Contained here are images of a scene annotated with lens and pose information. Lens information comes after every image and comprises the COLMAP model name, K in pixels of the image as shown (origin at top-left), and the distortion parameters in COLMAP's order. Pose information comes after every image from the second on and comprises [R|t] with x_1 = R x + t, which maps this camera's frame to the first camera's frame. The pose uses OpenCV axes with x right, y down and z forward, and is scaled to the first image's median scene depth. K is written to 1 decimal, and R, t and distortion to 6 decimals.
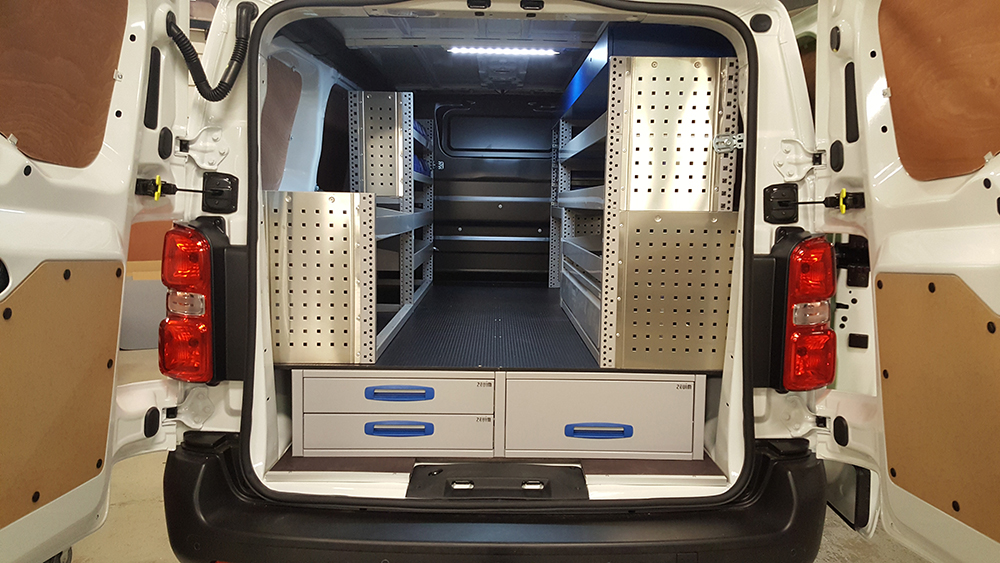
lens RADIAL K [[727.2, 0, 497.3], [0, 727.2, 287.4], [0, 0, 1]] dist [0.100955, -0.147202]
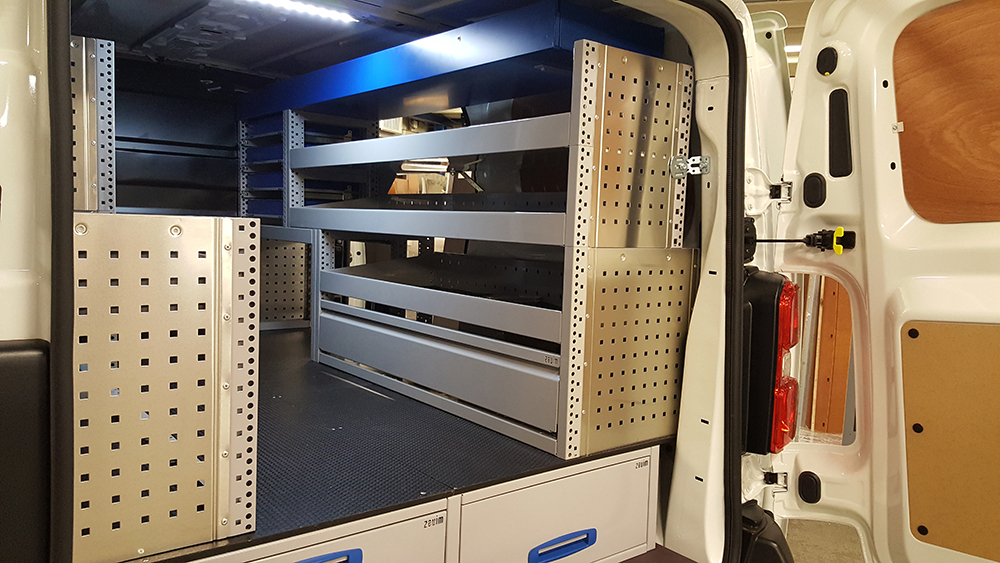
lens RADIAL K [[727.2, 0, 497.3], [0, 727.2, 287.4], [0, 0, 1]] dist [0.100955, -0.147202]
pose [[0.785969, -0.042223, 0.616822, -0.374641], [0.047351, 0.998846, 0.008038, -0.075864], [-0.616450, 0.022890, 0.787061, 0.475785]]
